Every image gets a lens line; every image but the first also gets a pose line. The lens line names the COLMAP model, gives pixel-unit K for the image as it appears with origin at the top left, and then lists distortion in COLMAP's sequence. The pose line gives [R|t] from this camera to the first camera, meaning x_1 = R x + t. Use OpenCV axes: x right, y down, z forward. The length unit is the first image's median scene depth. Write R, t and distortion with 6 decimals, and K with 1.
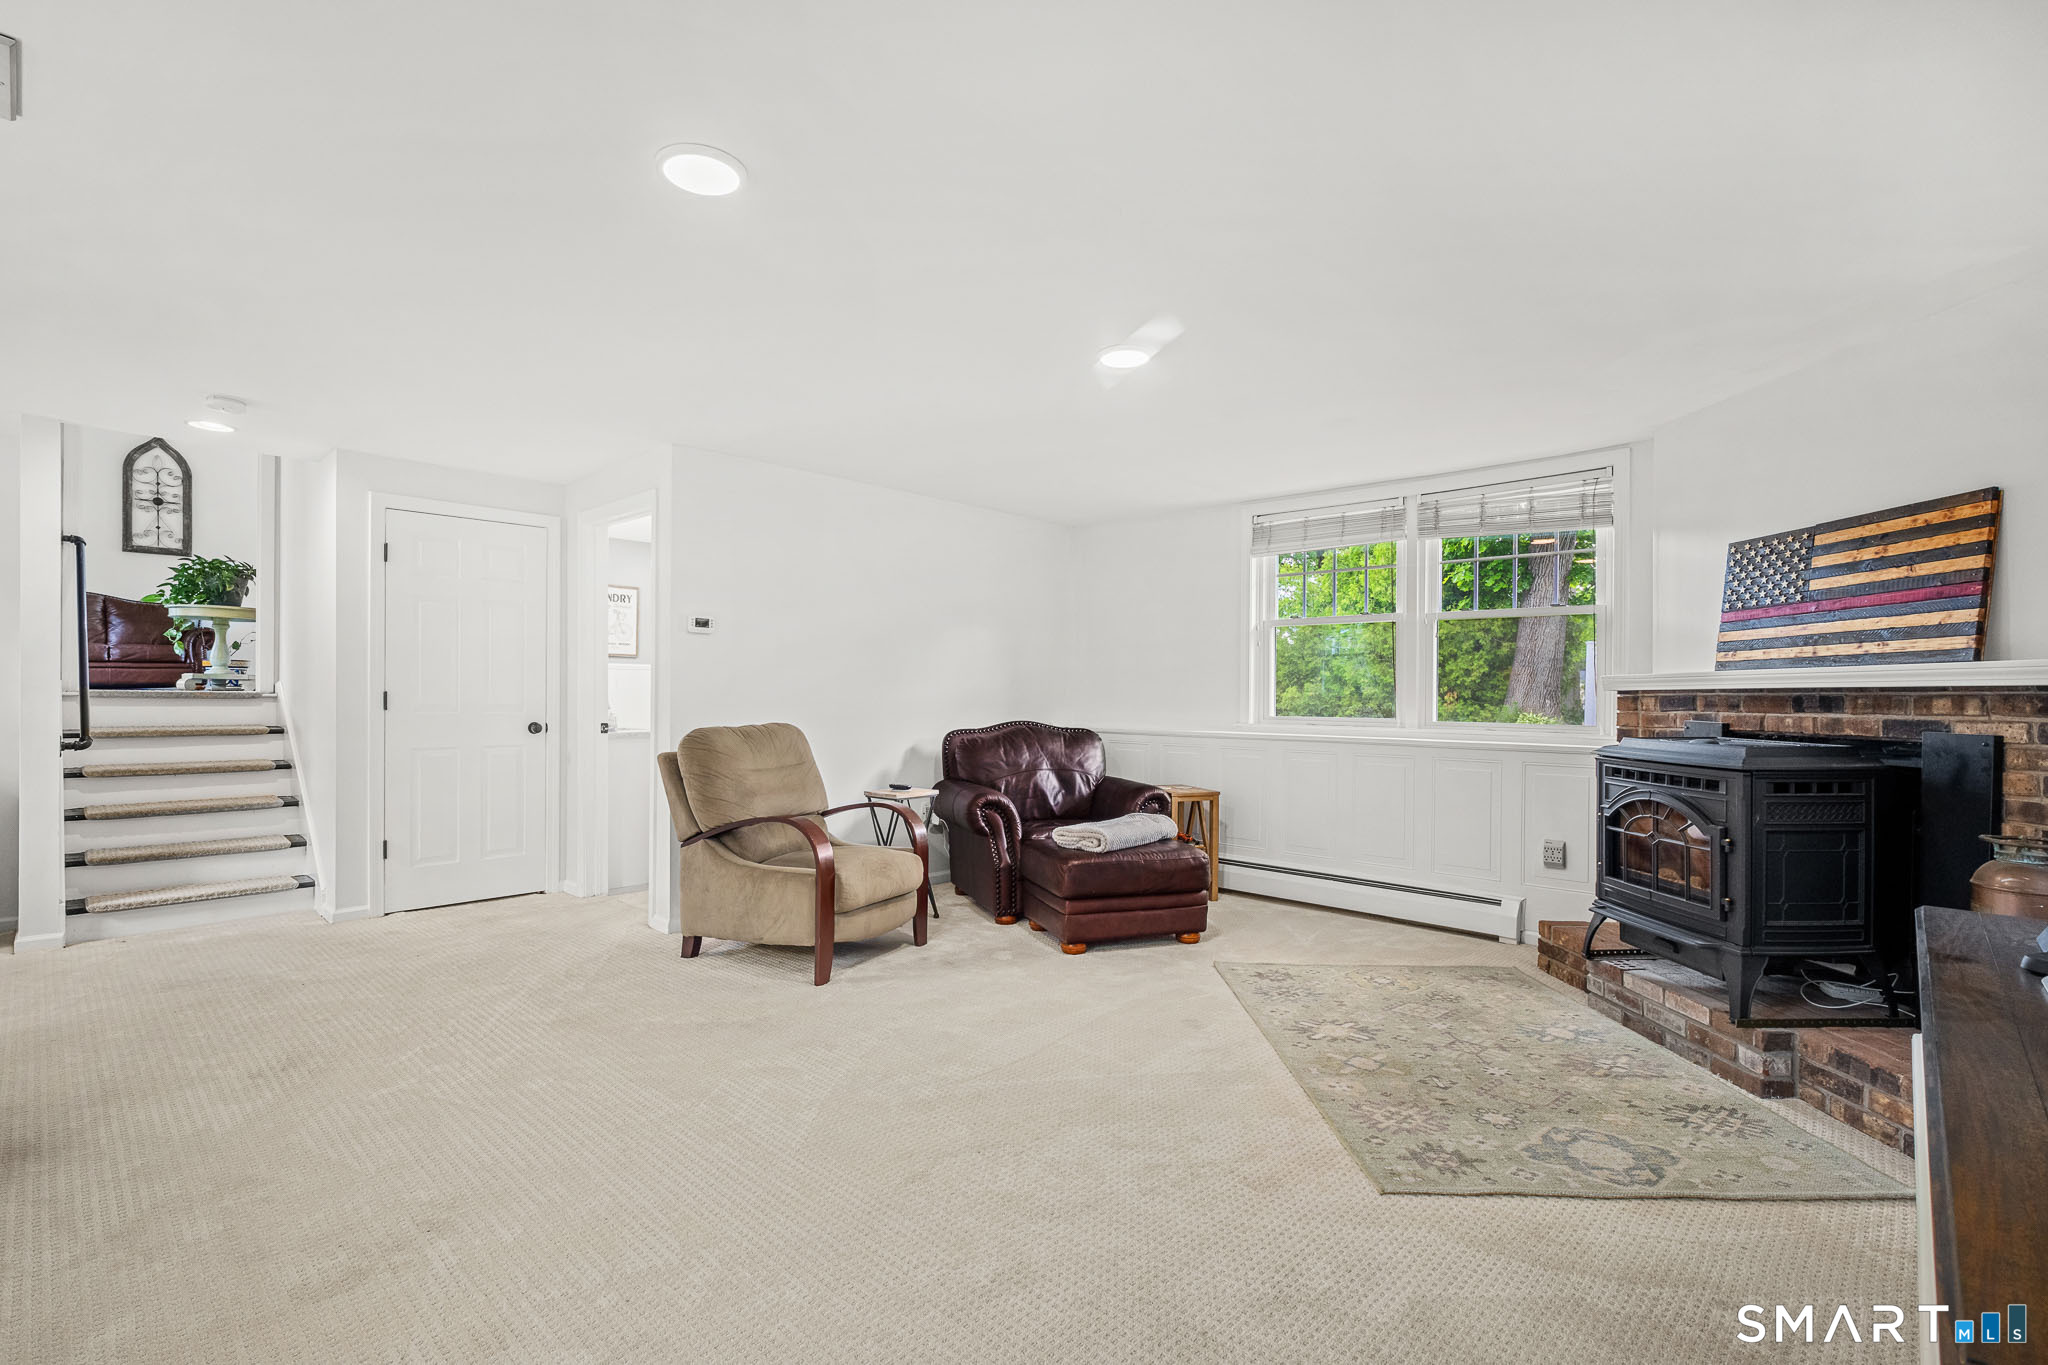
lens RADIAL K [[933.6, 0, 1025.6], [0, 933.6, 687.8], [0, 0, 1]] dist [0.000759, 0.001074]
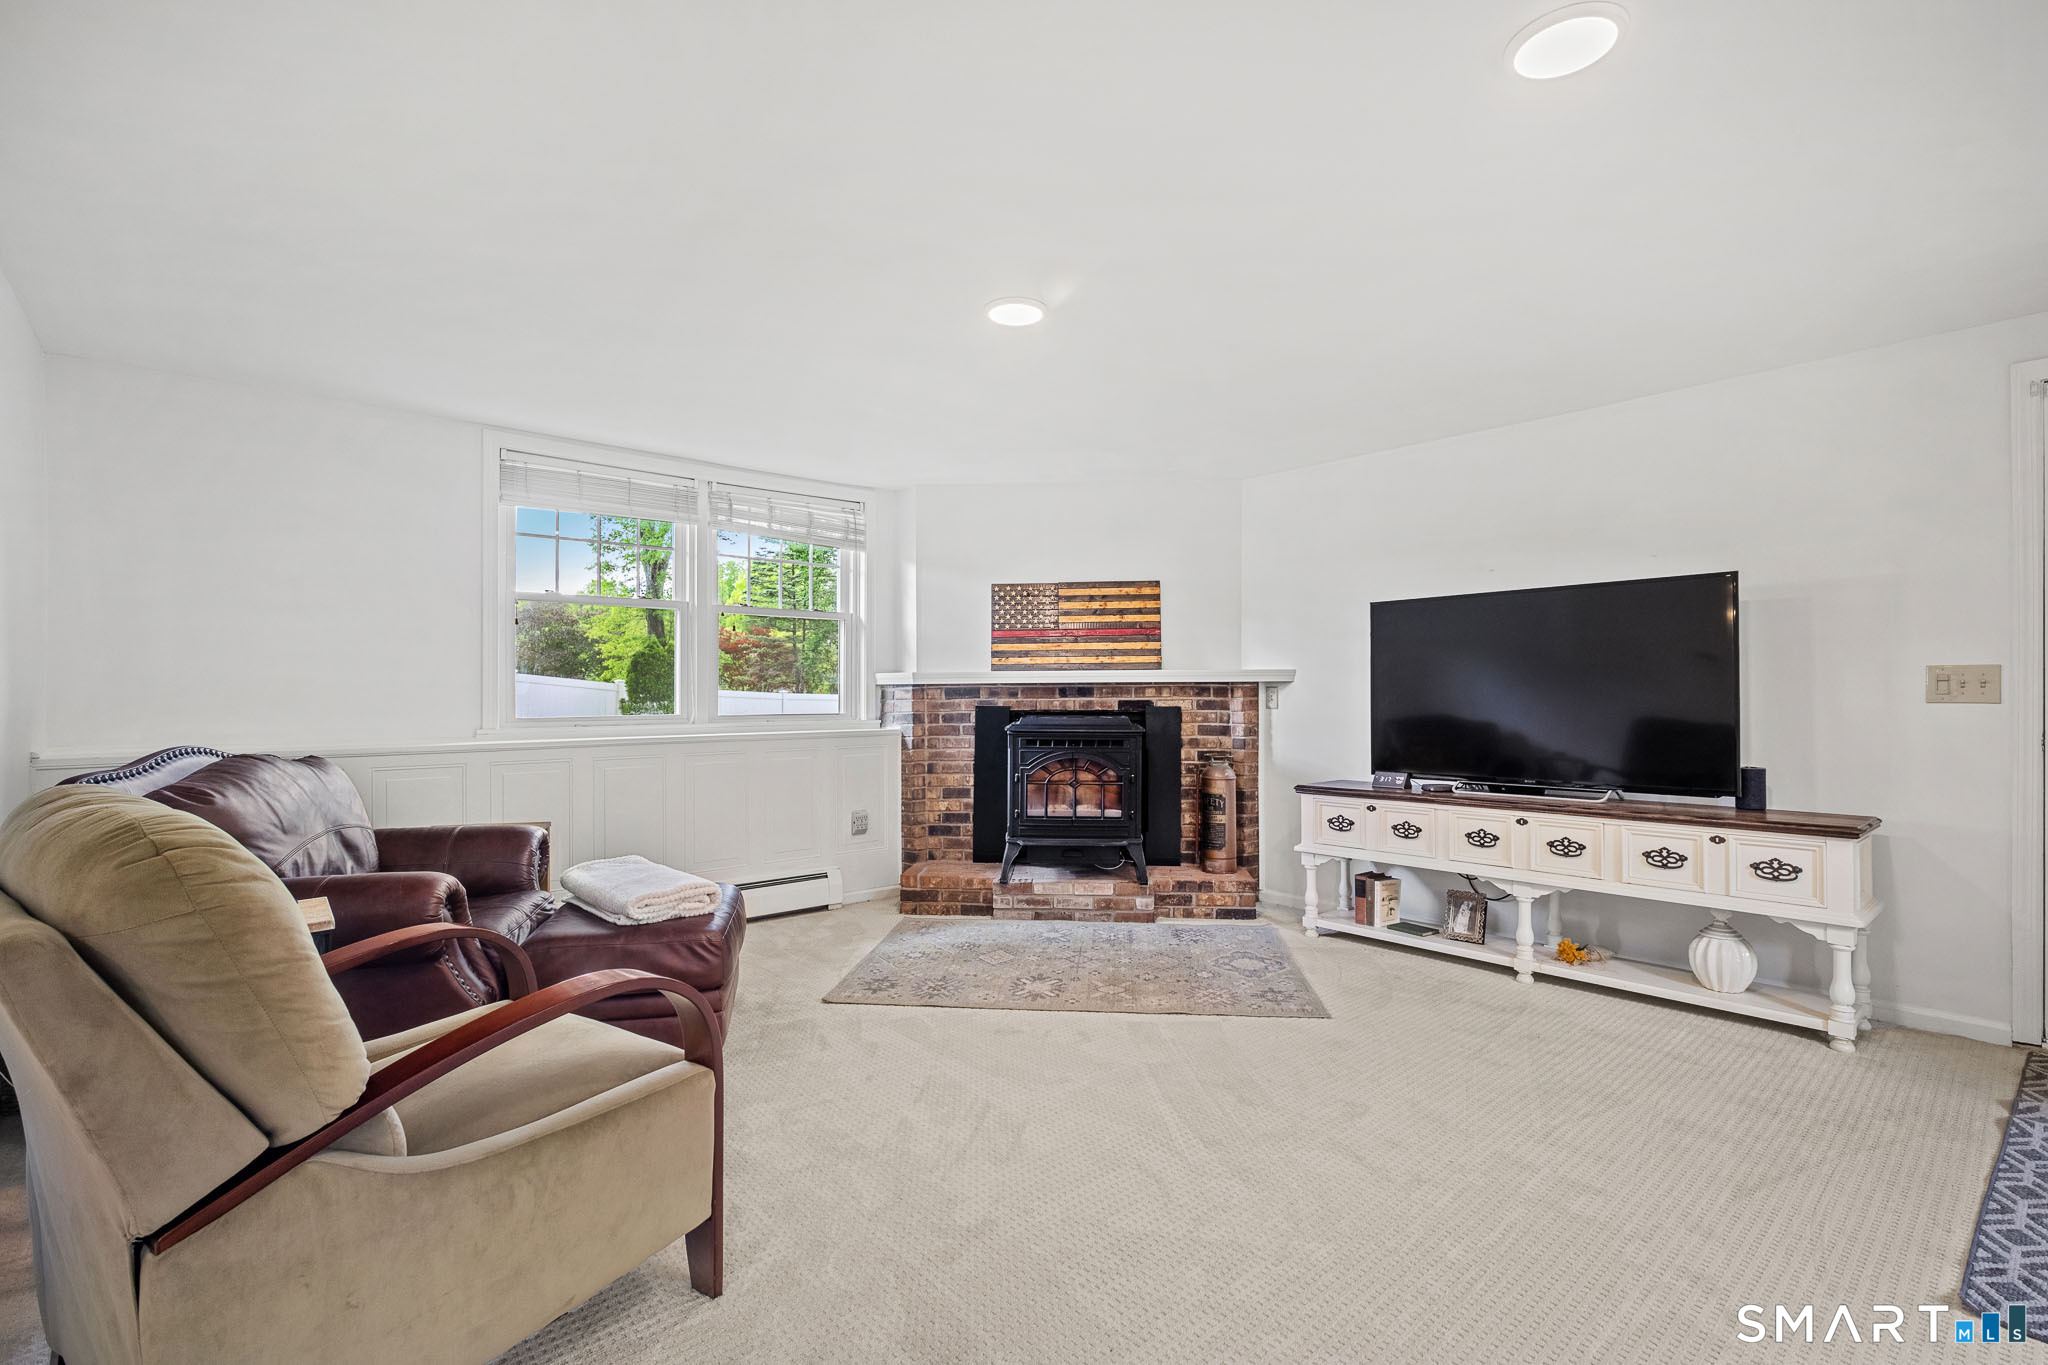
lens RADIAL K [[933.6, 0, 1007.4], [0, 933.6, 683.4], [0, 0, 1]] dist [0.000759, 0.001074]
pose [[0.103736, 0.002663, 0.994601, -0.844944], [-0.002237, 0.999995, -0.002444, 0.006346], [-0.994602, -0.001972, 0.103741, 0.987383]]
